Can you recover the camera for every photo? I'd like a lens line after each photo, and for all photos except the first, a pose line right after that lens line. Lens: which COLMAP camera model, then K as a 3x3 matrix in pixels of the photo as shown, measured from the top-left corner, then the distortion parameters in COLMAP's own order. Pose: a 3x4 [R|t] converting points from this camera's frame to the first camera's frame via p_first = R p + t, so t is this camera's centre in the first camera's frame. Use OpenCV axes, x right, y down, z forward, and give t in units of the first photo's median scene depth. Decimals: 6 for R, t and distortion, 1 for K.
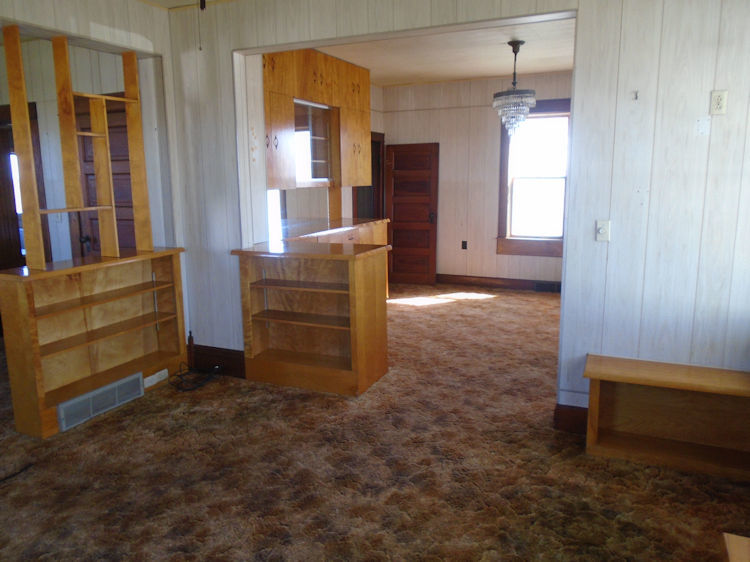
lens RADIAL K [[581.7, 0, 375.0], [0, 581.7, 281.0], [0, 0, 1]] dist [-0.004622, 0.001607]
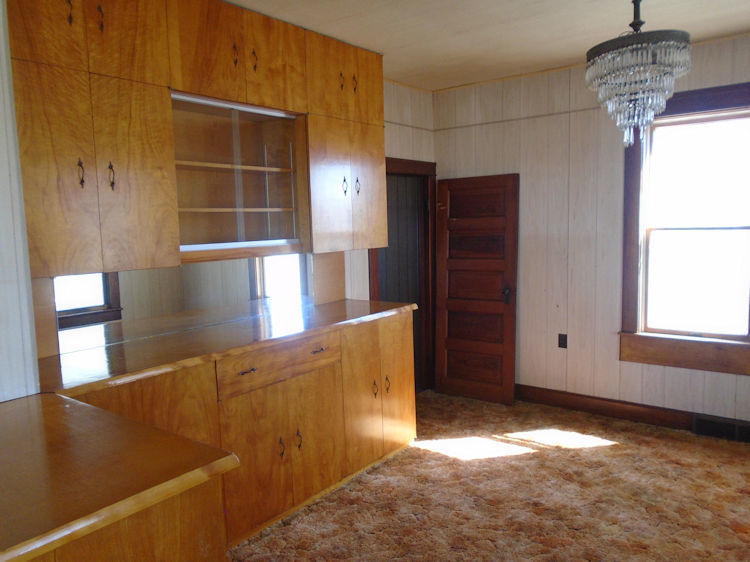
lens RADIAL K [[581.7, 0, 375.0], [0, 581.7, 281.0], [0, 0, 1]] dist [-0.004622, 0.001607]
pose [[0.973472, 0.006187, -0.228723, 0.109664], [-0.022443, 0.997396, -0.068541, -0.083583], [0.227703, 0.071856, 0.971076, 0.399644]]
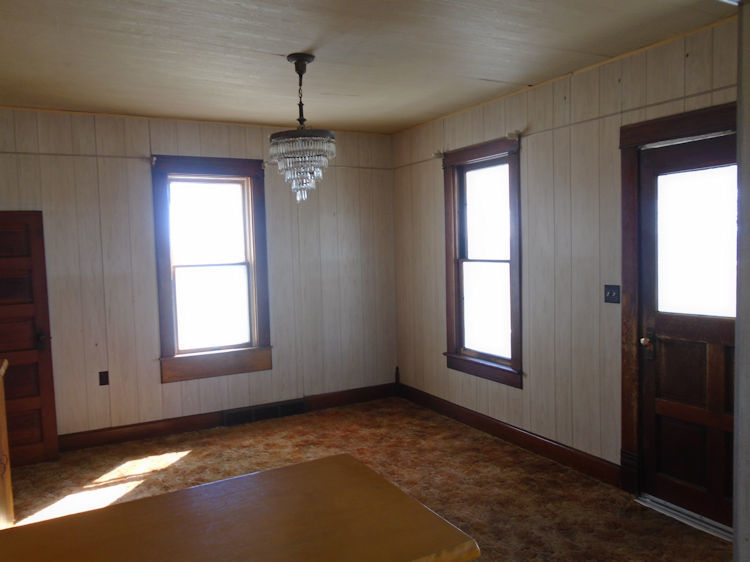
lens RADIAL K [[581.7, 0, 375.0], [0, 581.7, 281.0], [0, 0, 1]] dist [-0.004622, 0.001607]
pose [[0.604851, -0.055630, 0.794393, -0.161570], [0.163025, 0.985080, -0.055144, -0.088134], [-0.779473, 0.162860, 0.604895, 0.427067]]
